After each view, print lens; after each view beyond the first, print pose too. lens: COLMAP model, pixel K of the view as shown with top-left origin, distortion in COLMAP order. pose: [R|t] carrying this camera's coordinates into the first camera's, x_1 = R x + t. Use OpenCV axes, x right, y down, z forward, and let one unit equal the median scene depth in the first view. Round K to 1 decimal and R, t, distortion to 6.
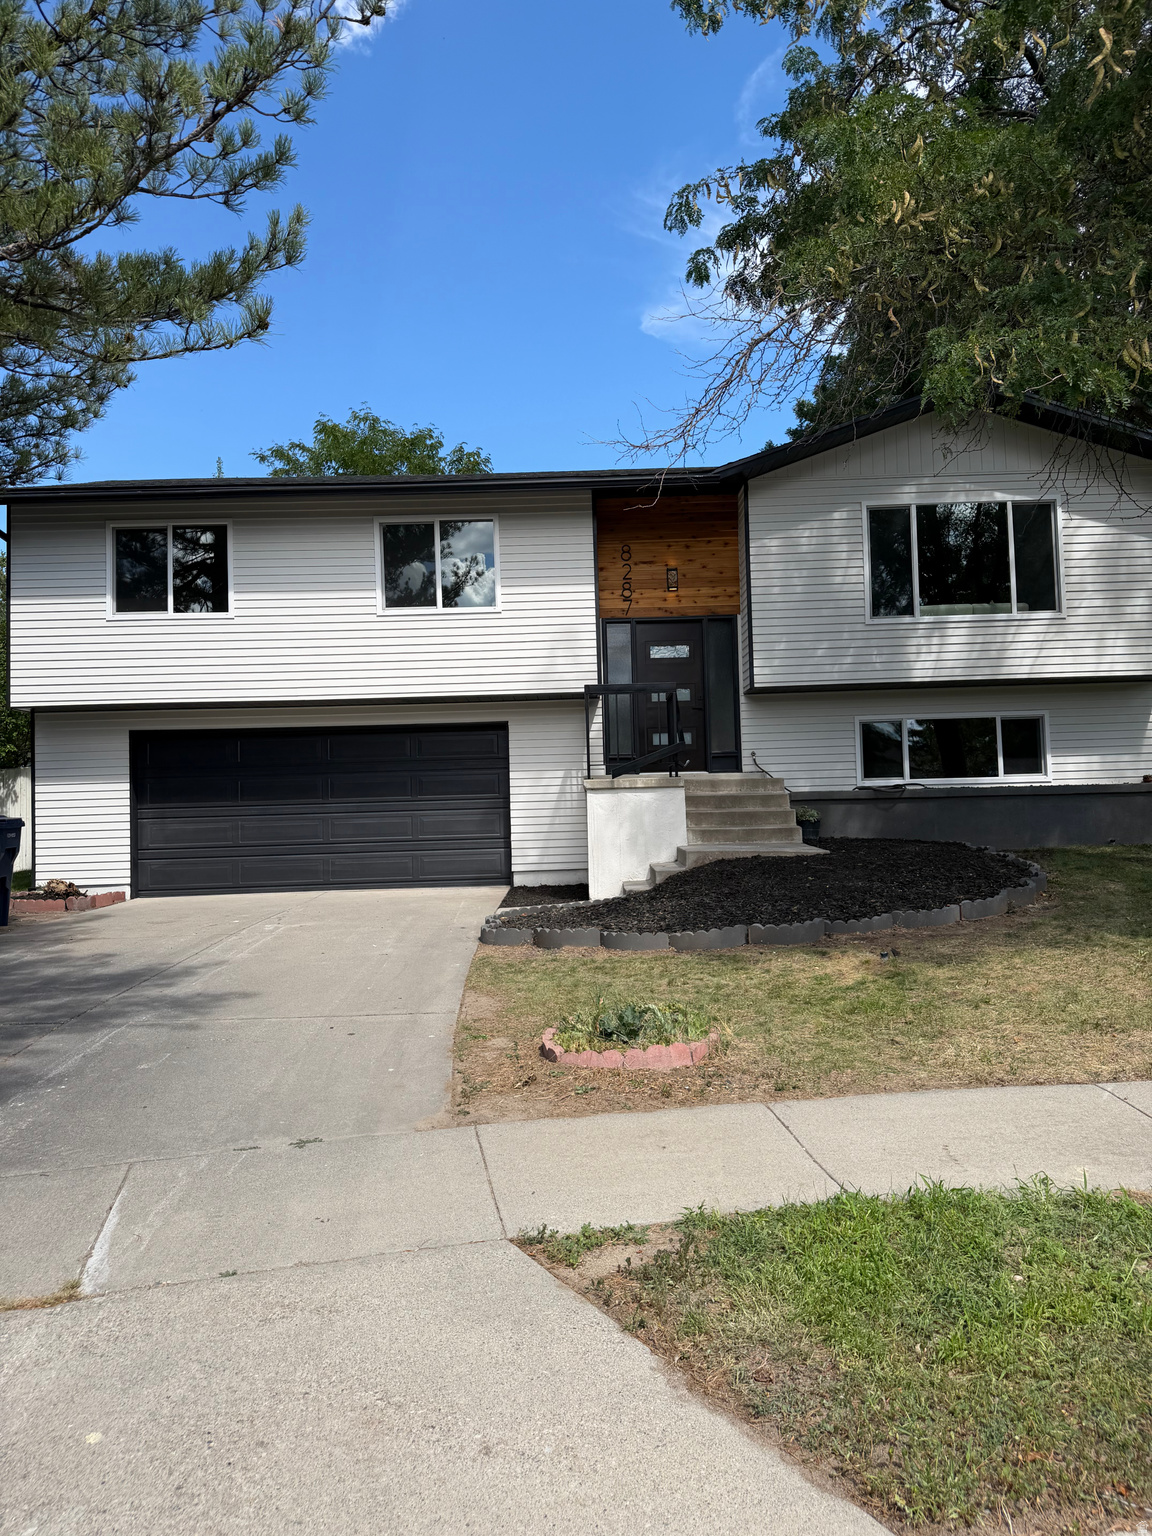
lens RADIAL K [[1065.8, 0, 563.6], [0, 1065.8, 764.5], [0, 0, 1]] dist [0.156420, -0.277993]
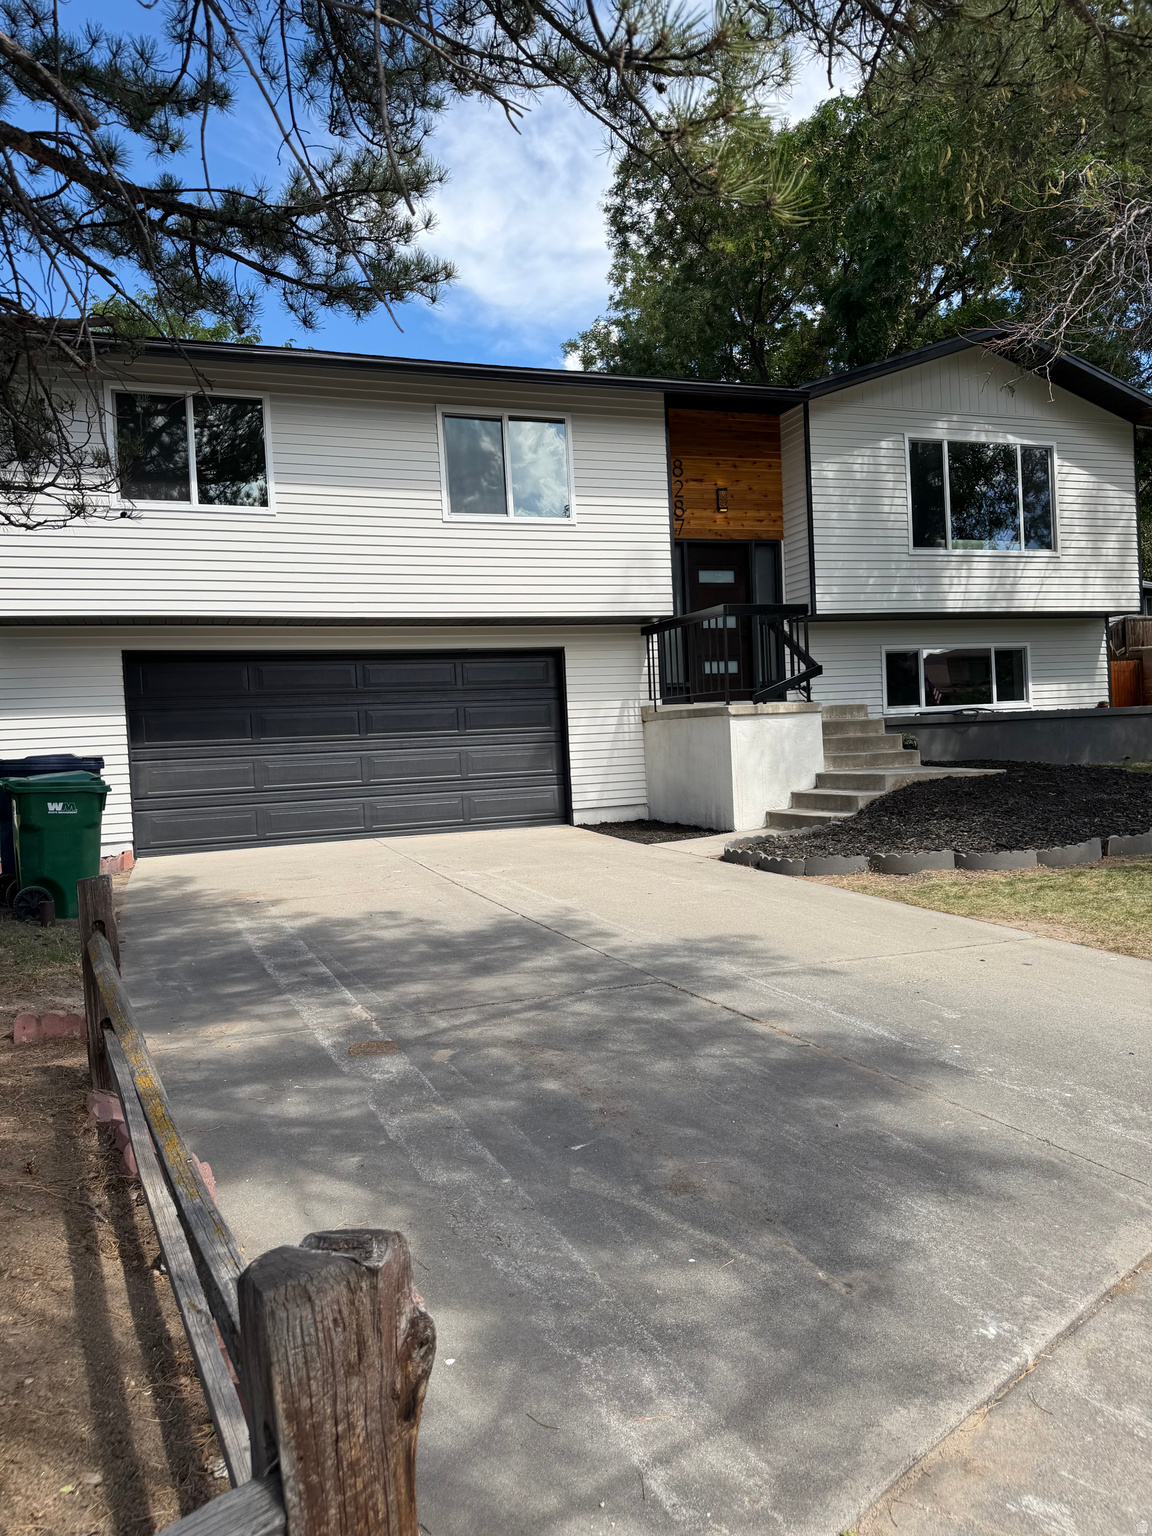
lens RADIAL K [[1065.8, 0, 563.6], [0, 1065.8, 764.5], [0, 0, 1]] dist [0.156420, -0.277993]
pose [[0.936851, -0.023739, 0.348921, -0.389479], [0.008078, 0.998896, 0.046272, 0.018905], [-0.349635, -0.040532, 0.936009, 0.142668]]
